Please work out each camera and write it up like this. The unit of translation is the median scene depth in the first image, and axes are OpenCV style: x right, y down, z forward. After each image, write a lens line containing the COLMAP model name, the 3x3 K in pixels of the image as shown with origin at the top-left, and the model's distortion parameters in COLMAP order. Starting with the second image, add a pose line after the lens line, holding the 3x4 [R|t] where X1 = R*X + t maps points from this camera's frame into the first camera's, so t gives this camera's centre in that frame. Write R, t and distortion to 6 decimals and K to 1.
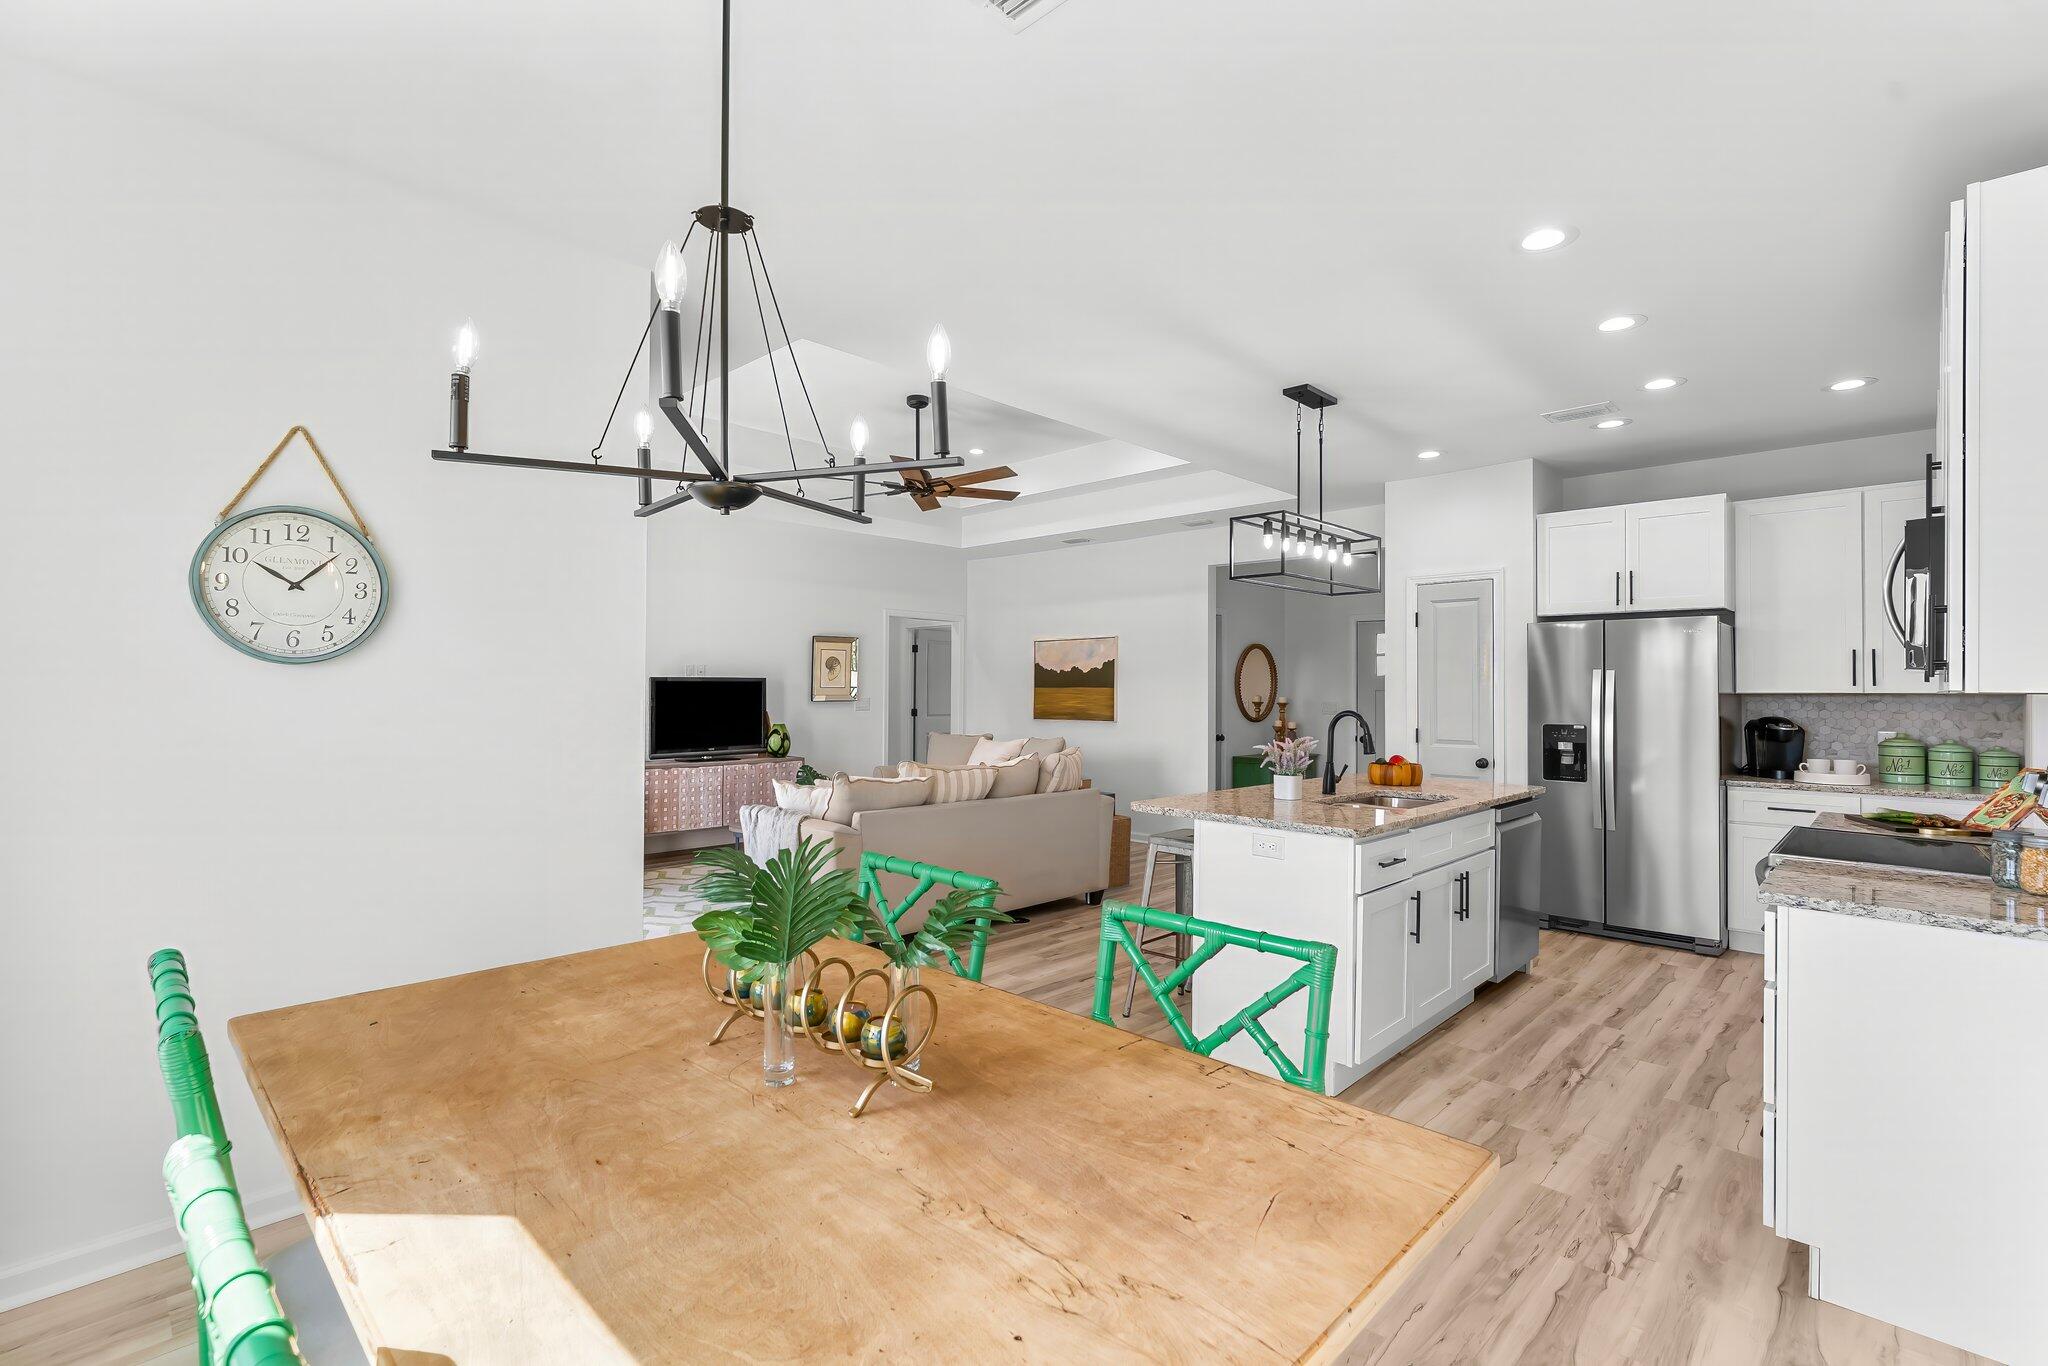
lens RADIAL K [[944.6, 0, 1029.5], [0, 944.6, 686.1], [0, 0, 1]] dist [0.015103, -0.006943]
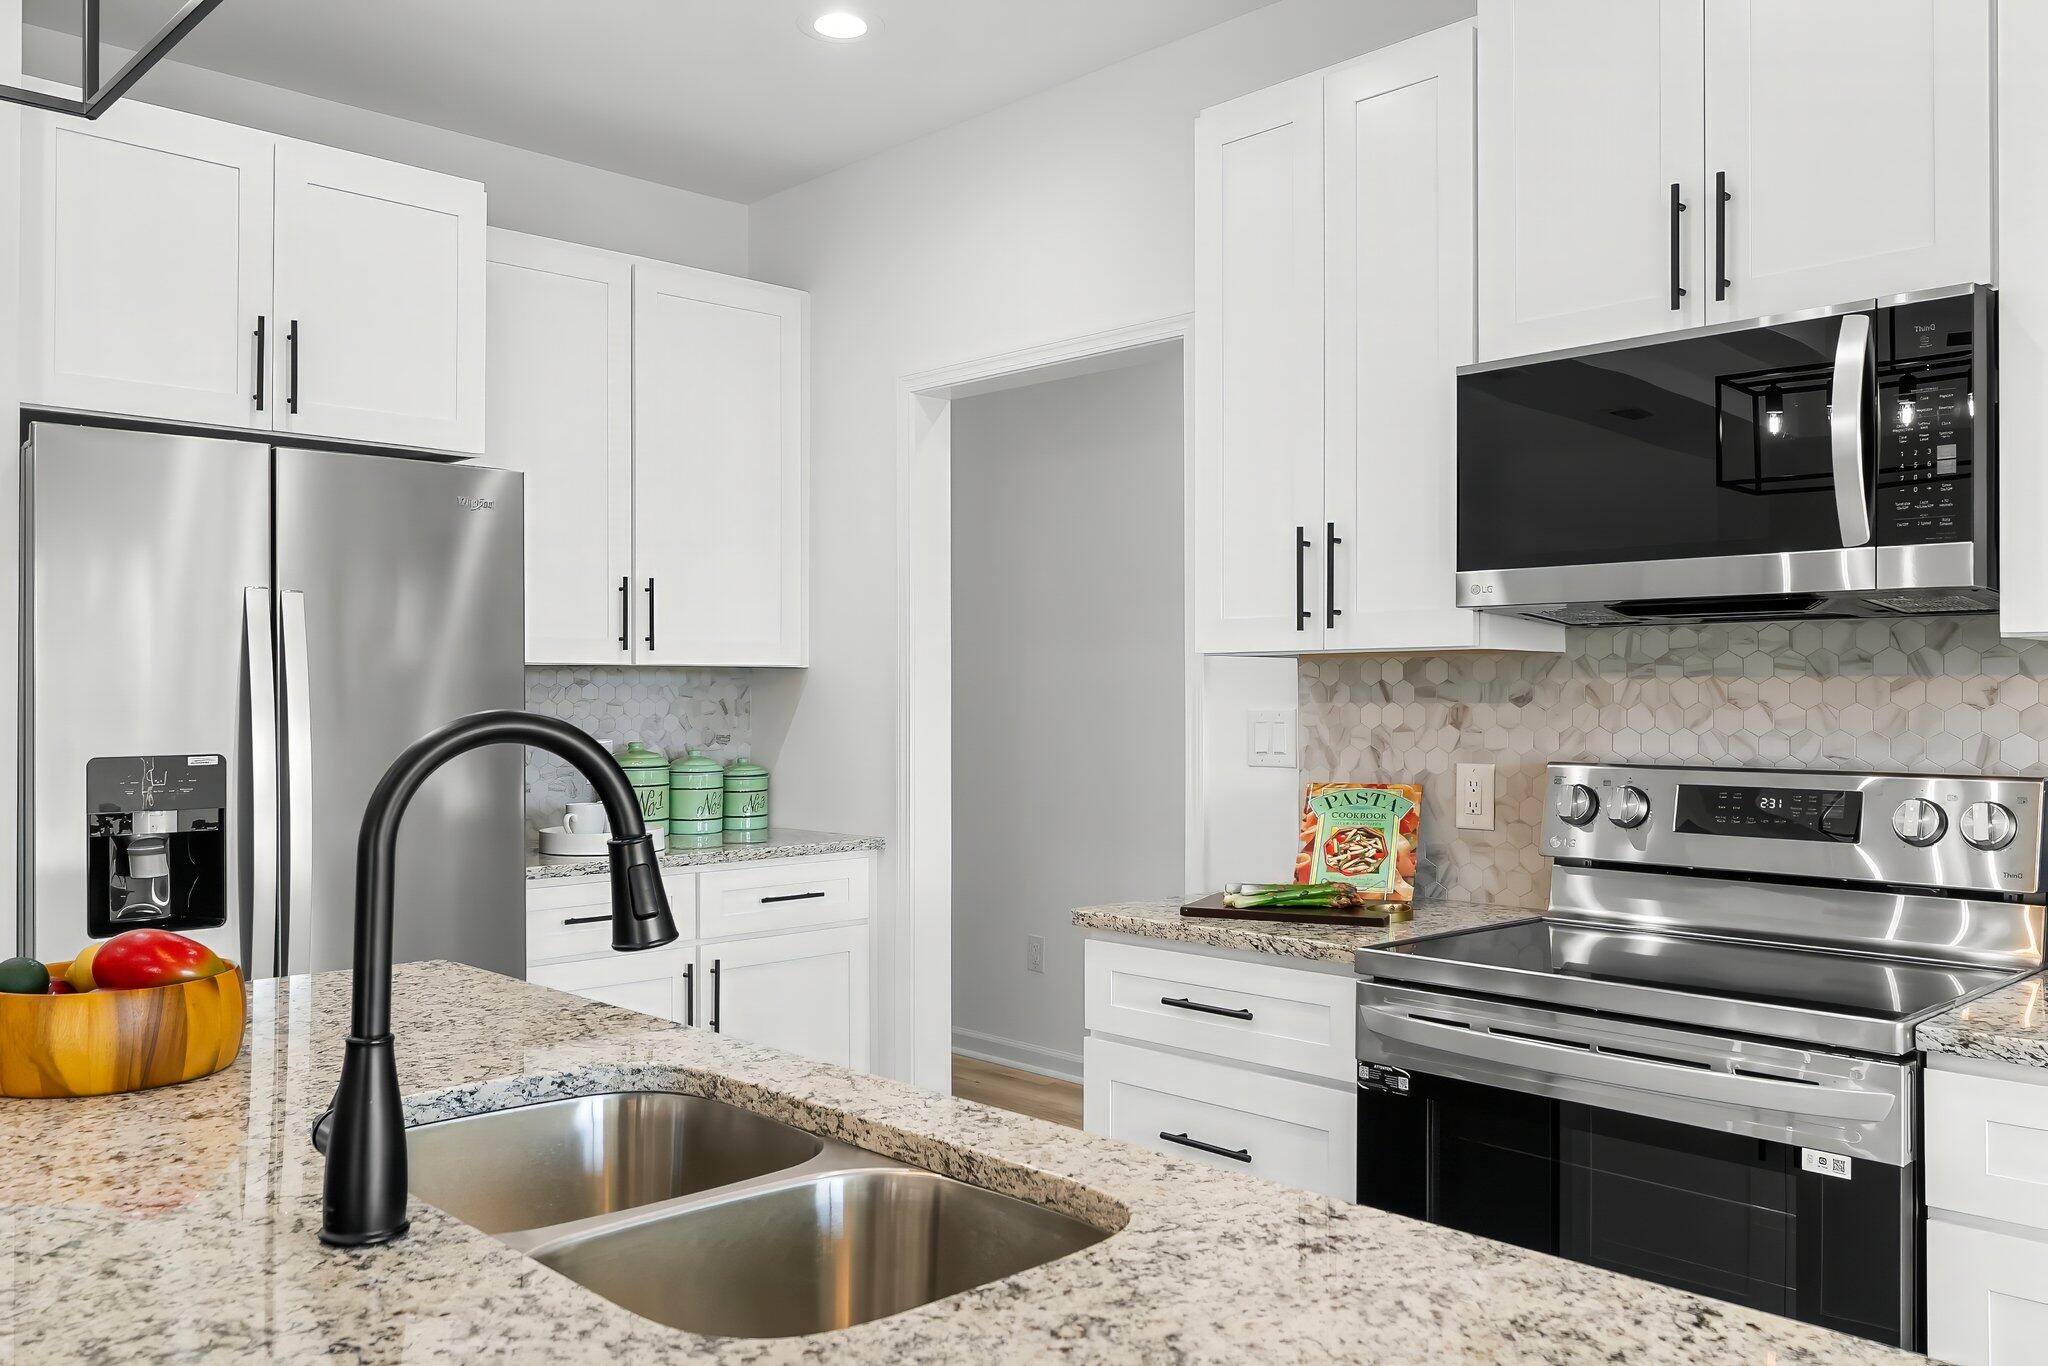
lens RADIAL K [[1558.1, 0, 1025.3], [0, 1558.1, 695.8], [0, 0, 1]] dist [-0.003498, -0.003955]
pose [[0.044411, -0.005302, 0.998999, 0.034678], [-0.002127, 0.999983, 0.005401, 0.012552], [-0.999011, -0.002364, 0.044399, 0.502343]]
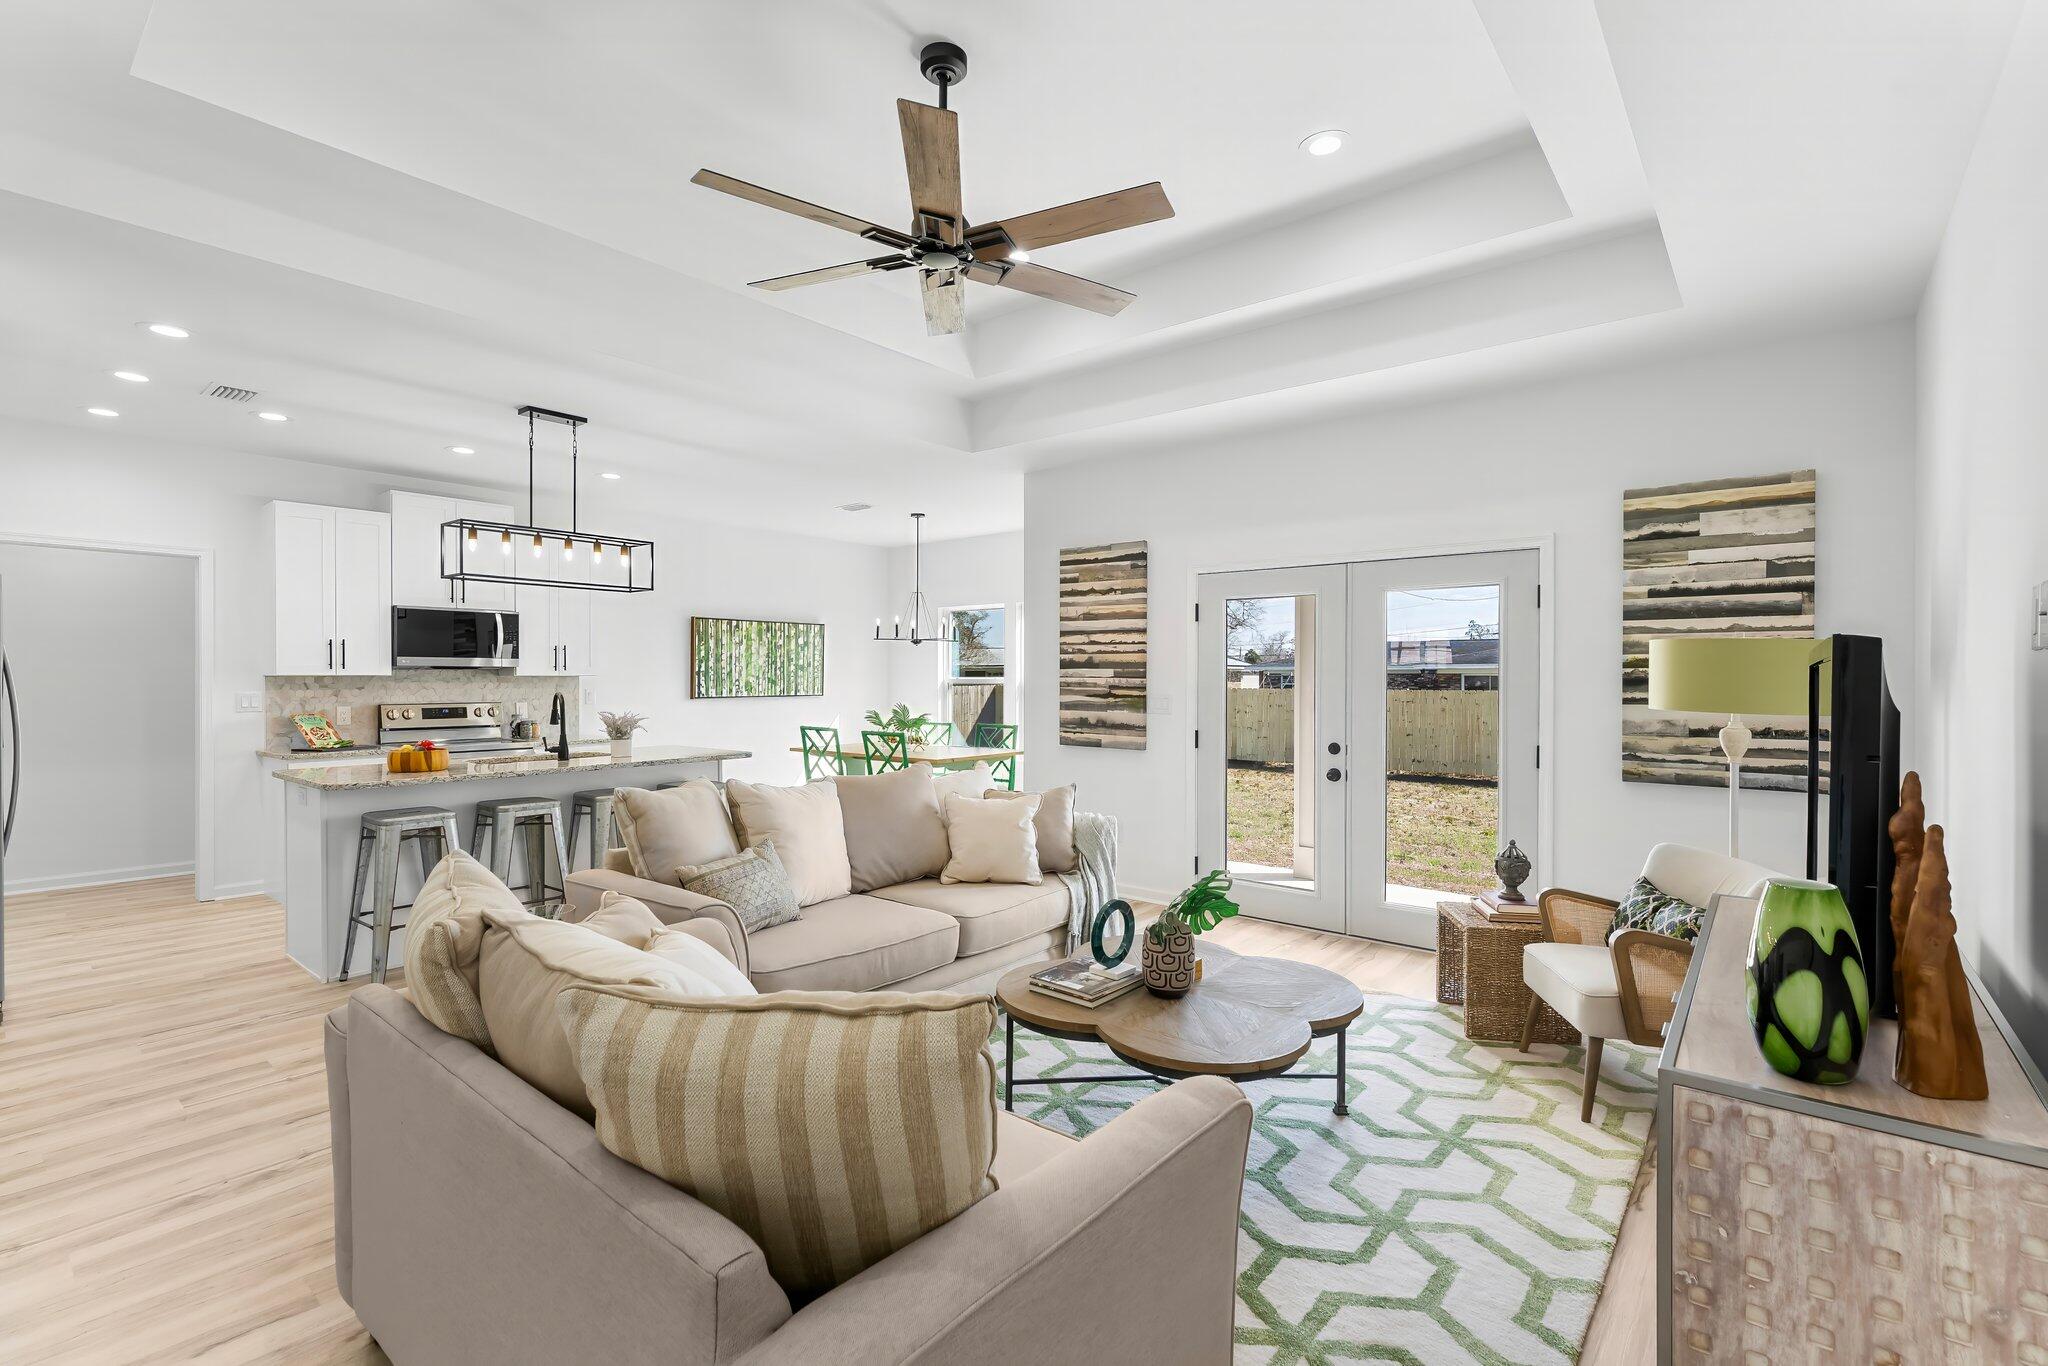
lens RADIAL K [[944.6, 0, 1014.5], [0, 944.6, 686.1], [0, 0, 1]] dist [0.015103, -0.006943]
pose [[-0.998623, -0.007432, -0.051935, -0.116174], [-0.007880, 0.999933, 0.008436, 0.001325], [0.051869, 0.008833, -0.998615, 1.294925]]
